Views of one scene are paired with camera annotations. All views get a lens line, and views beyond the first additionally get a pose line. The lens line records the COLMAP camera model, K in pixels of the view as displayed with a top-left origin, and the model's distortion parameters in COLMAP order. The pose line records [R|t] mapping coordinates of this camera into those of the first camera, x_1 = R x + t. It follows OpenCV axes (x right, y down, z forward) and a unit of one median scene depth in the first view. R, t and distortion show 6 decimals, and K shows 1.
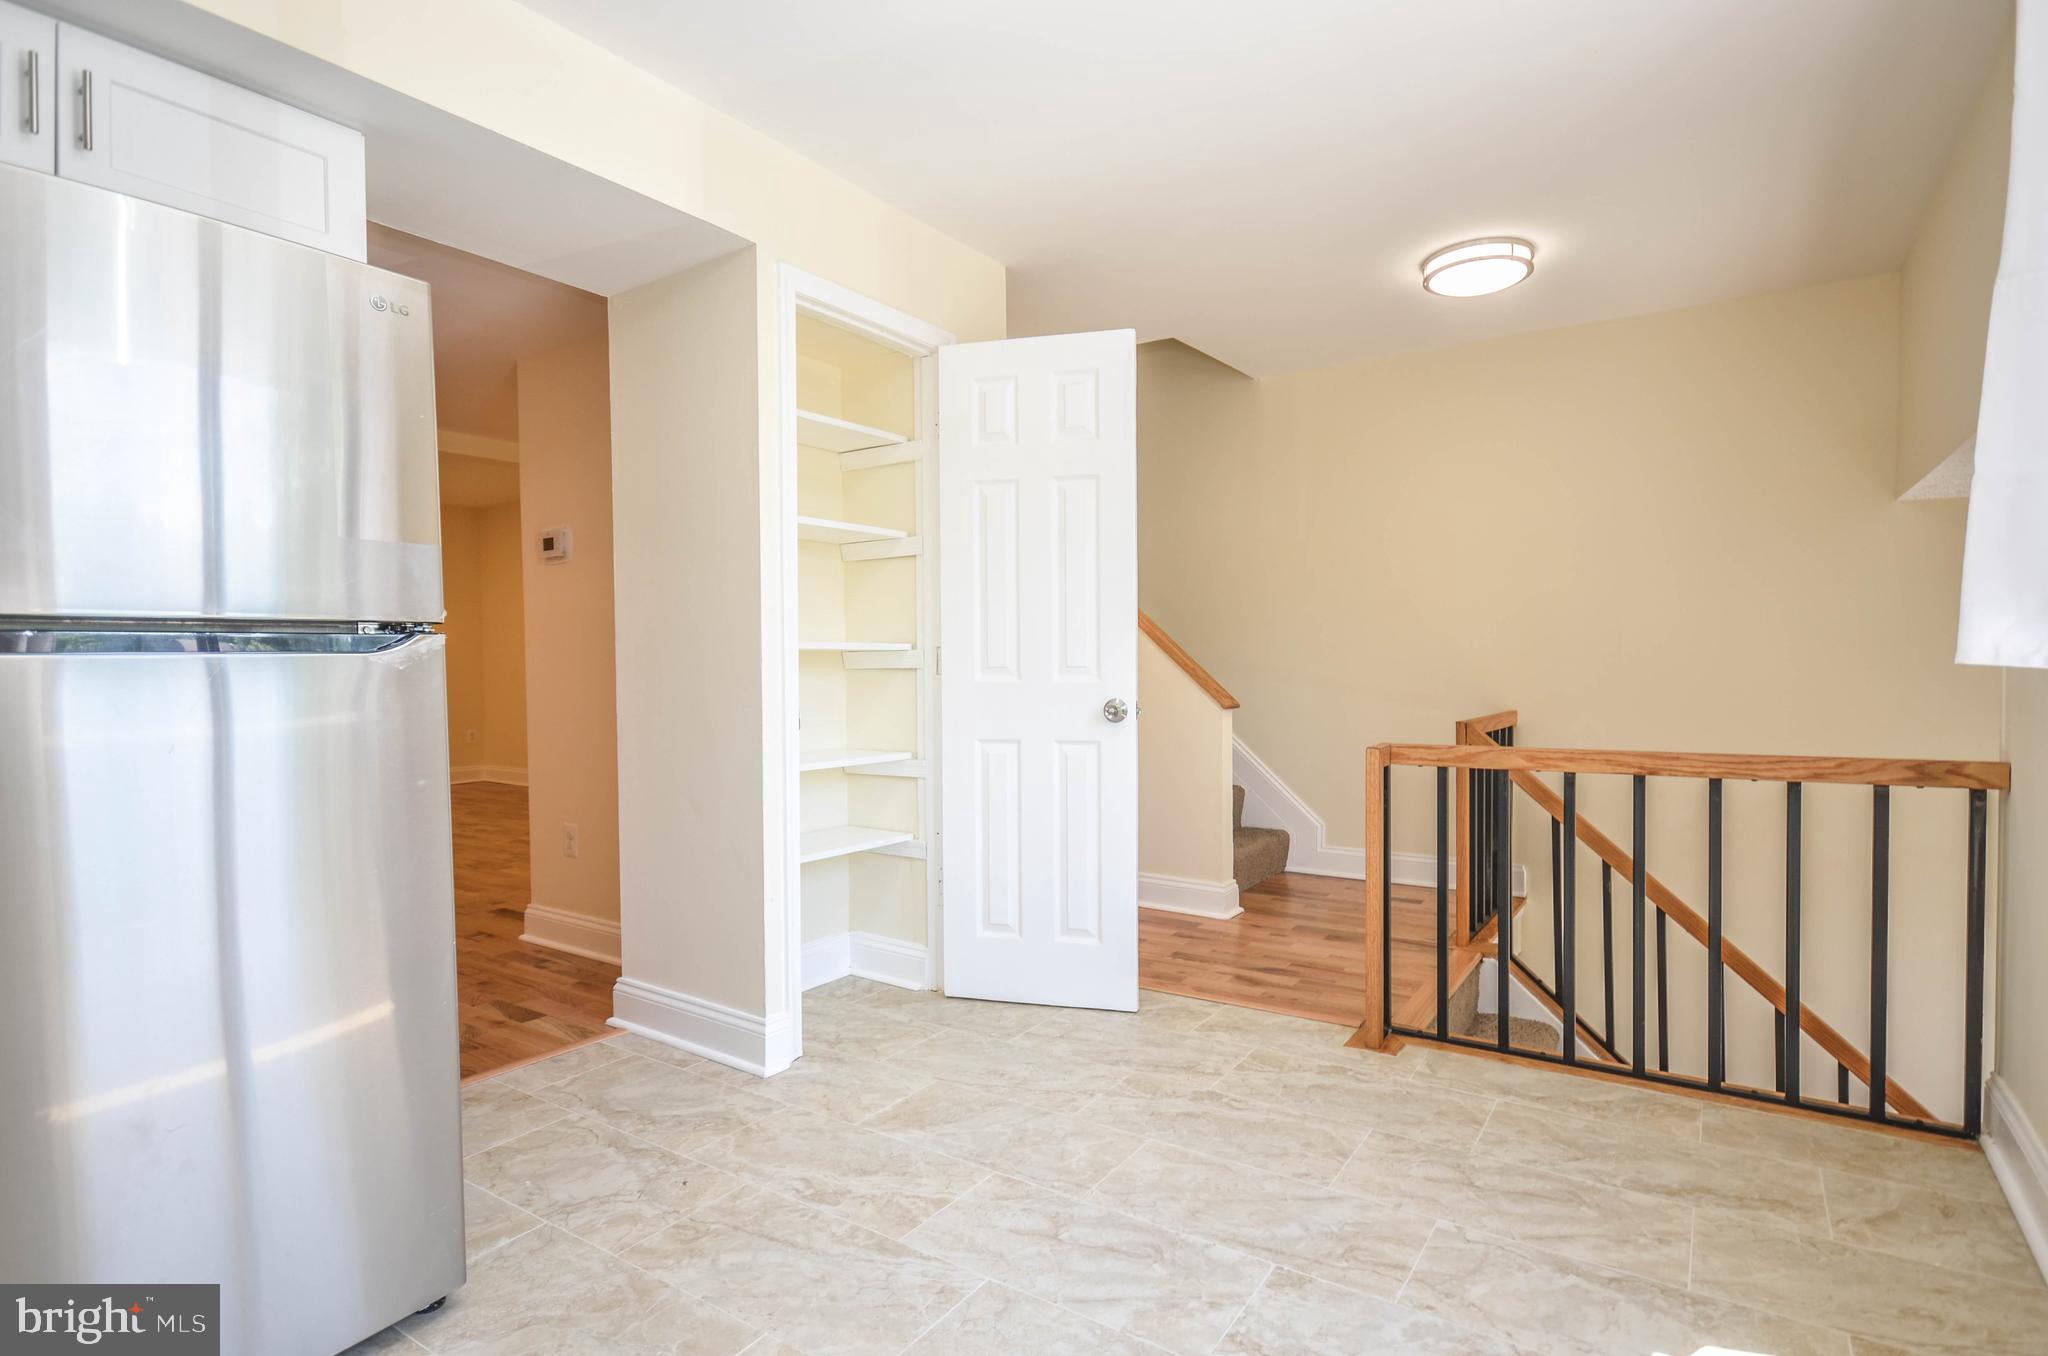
lens RADIAL K [[1019.8, 0, 1044.2], [0, 1019.8, 684.6], [0, 0, 1]] dist [0.002526, -0.001511]
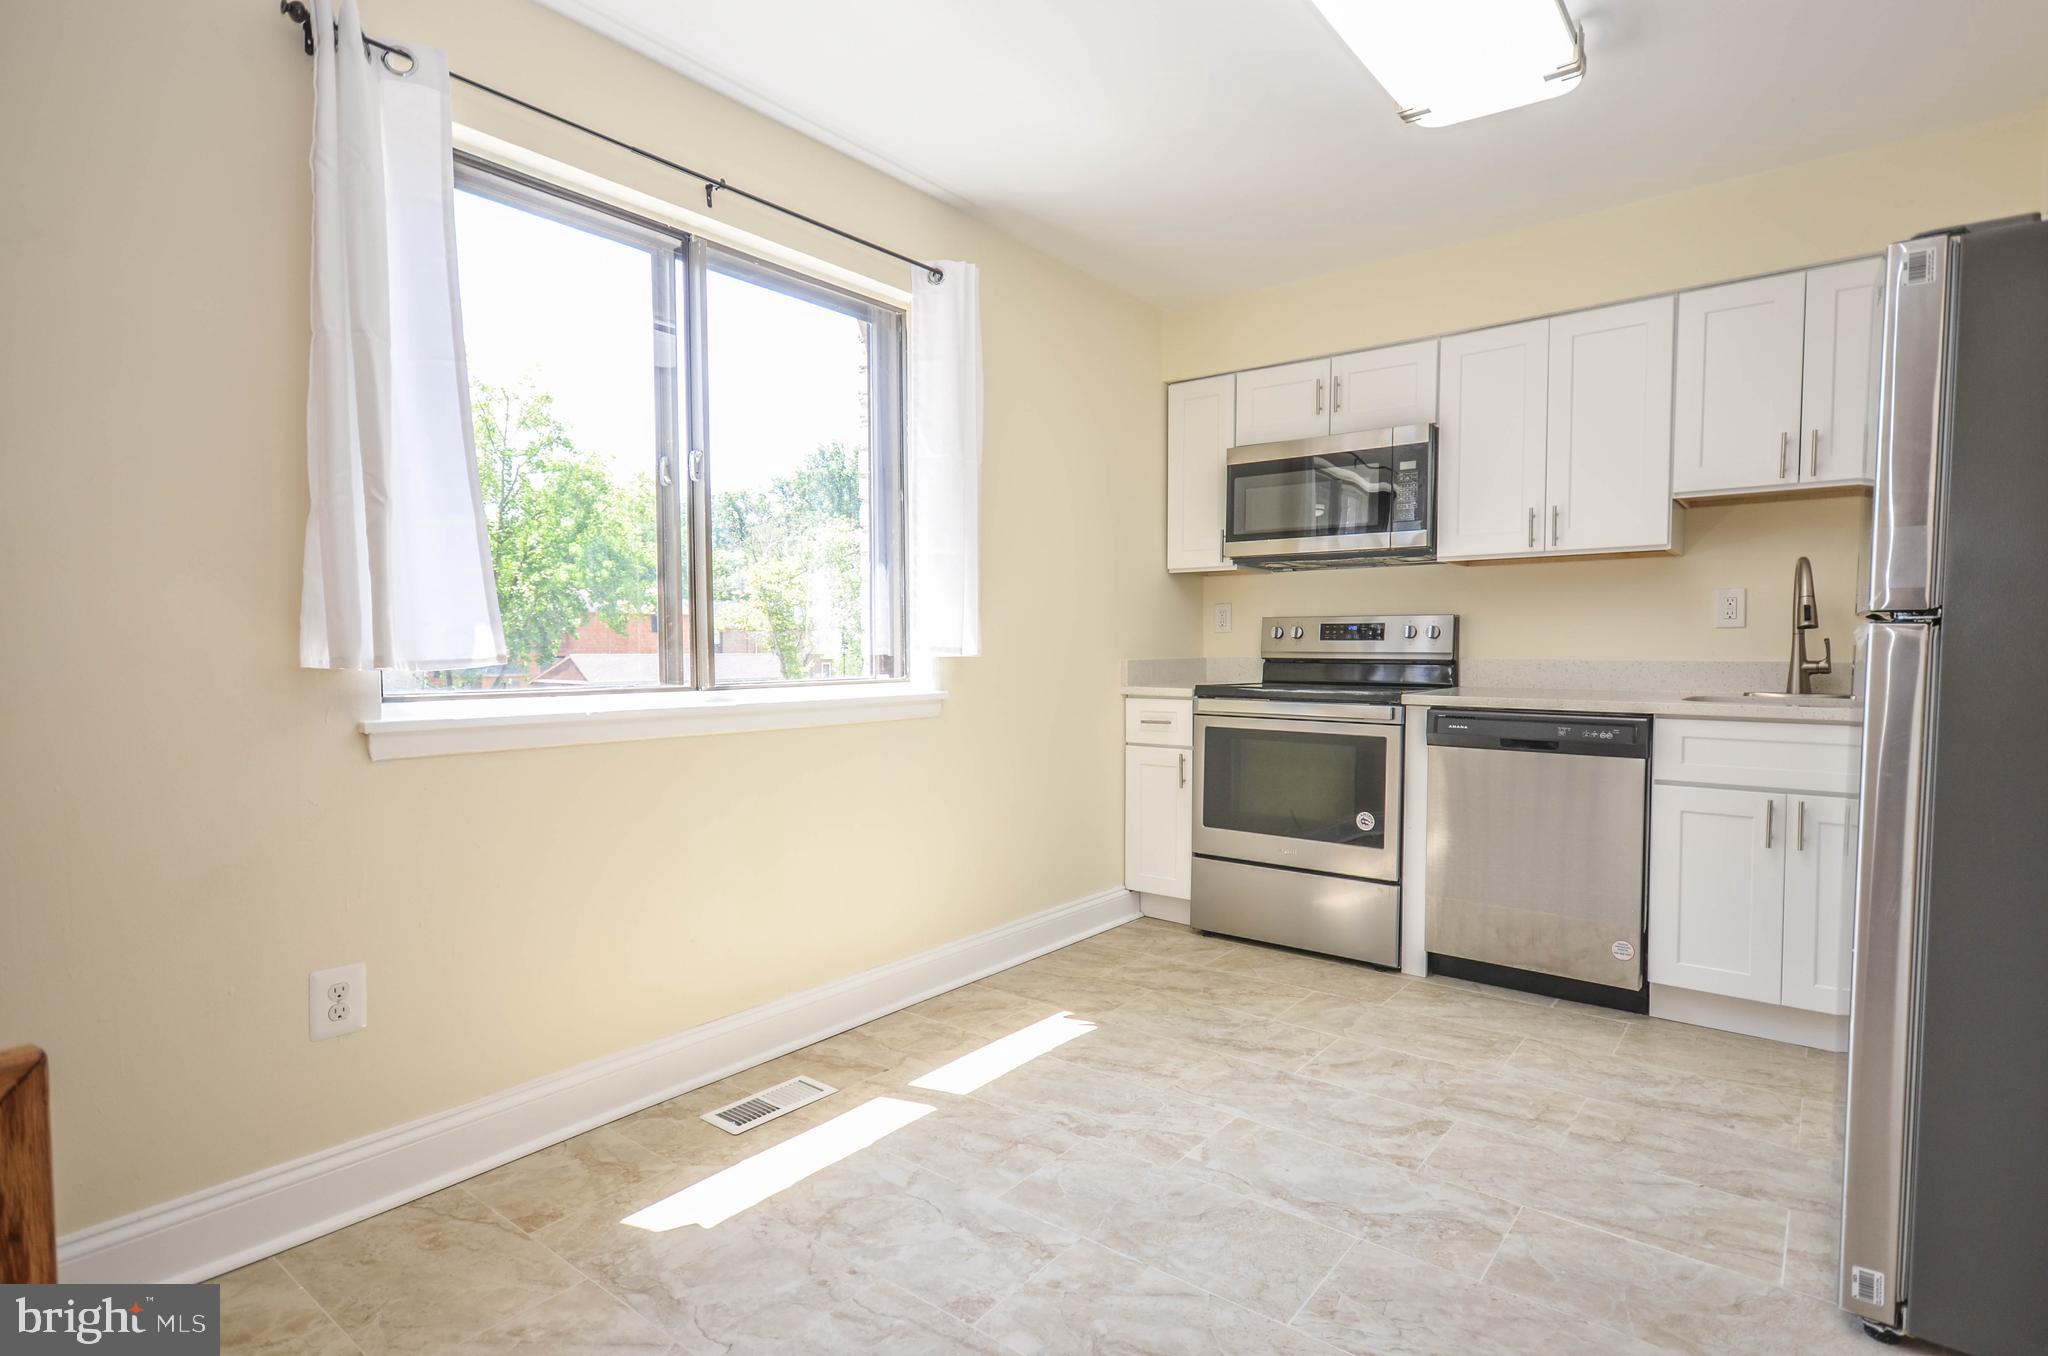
lens RADIAL K [[1019.8, 0, 1044.2], [0, 1019.8, 684.6], [0, 0, 1]] dist [0.002526, -0.001511]
pose [[-0.997445, 0.008358, 0.070943, 0.075899], [0.012885, 0.997892, 0.063606, -0.047348], [-0.070262, 0.064357, -0.995450, 1.520488]]
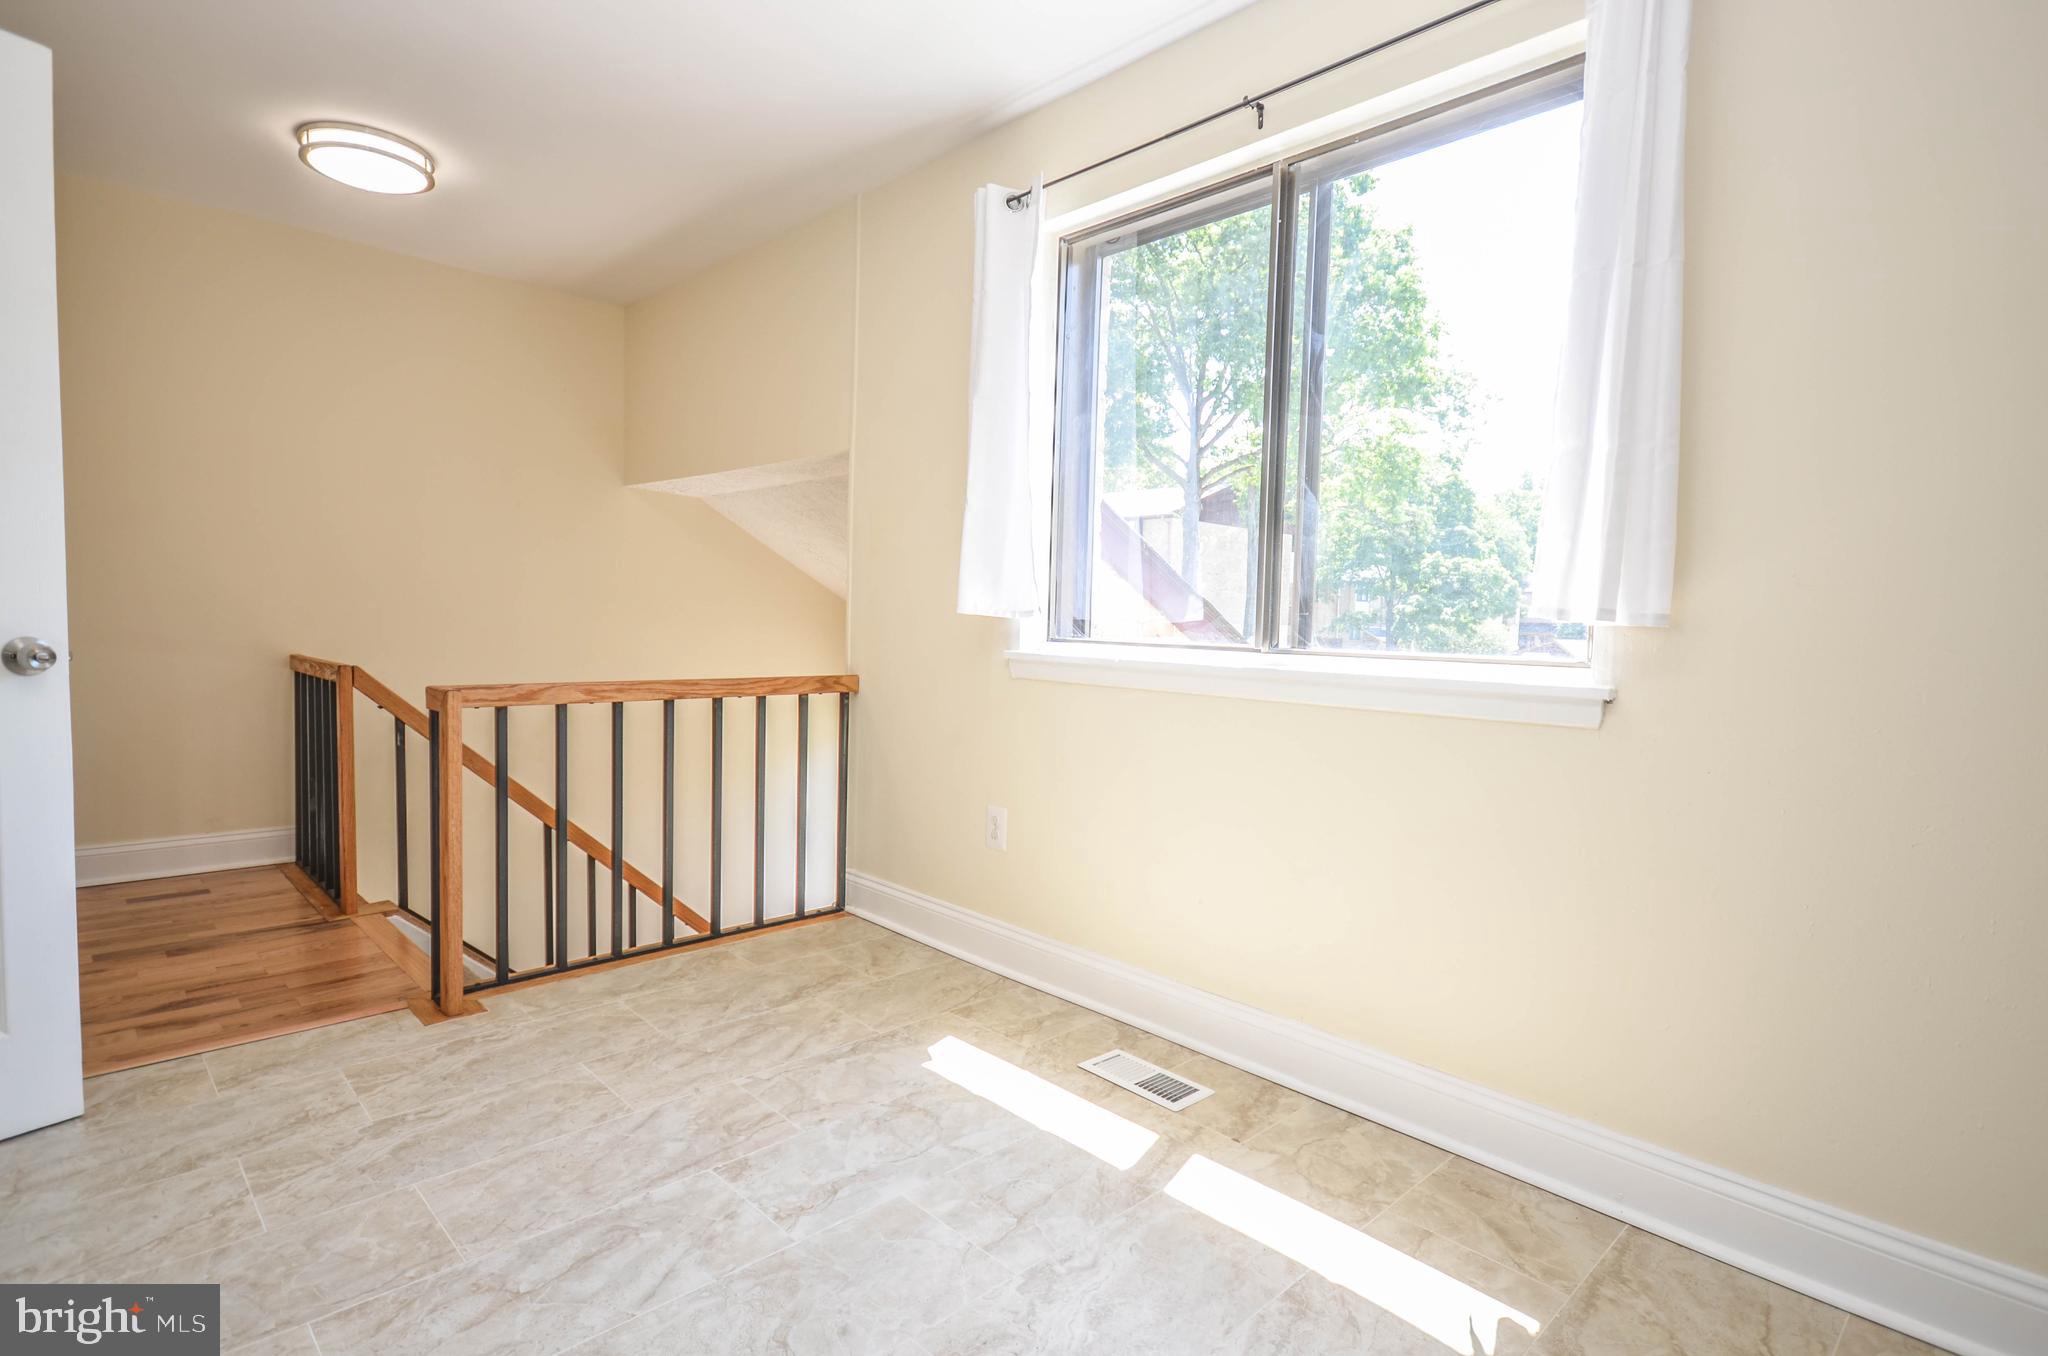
lens RADIAL K [[1019.8, 0, 1044.2], [0, 1019.8, 684.6], [0, 0, 1]] dist [0.002526, -0.001511]
pose [[0.201844, -0.044048, 0.978427, -0.580856], [-0.005378, 0.998923, 0.046080, 0.015081], [-0.979403, -0.014563, 0.201390, 0.373328]]
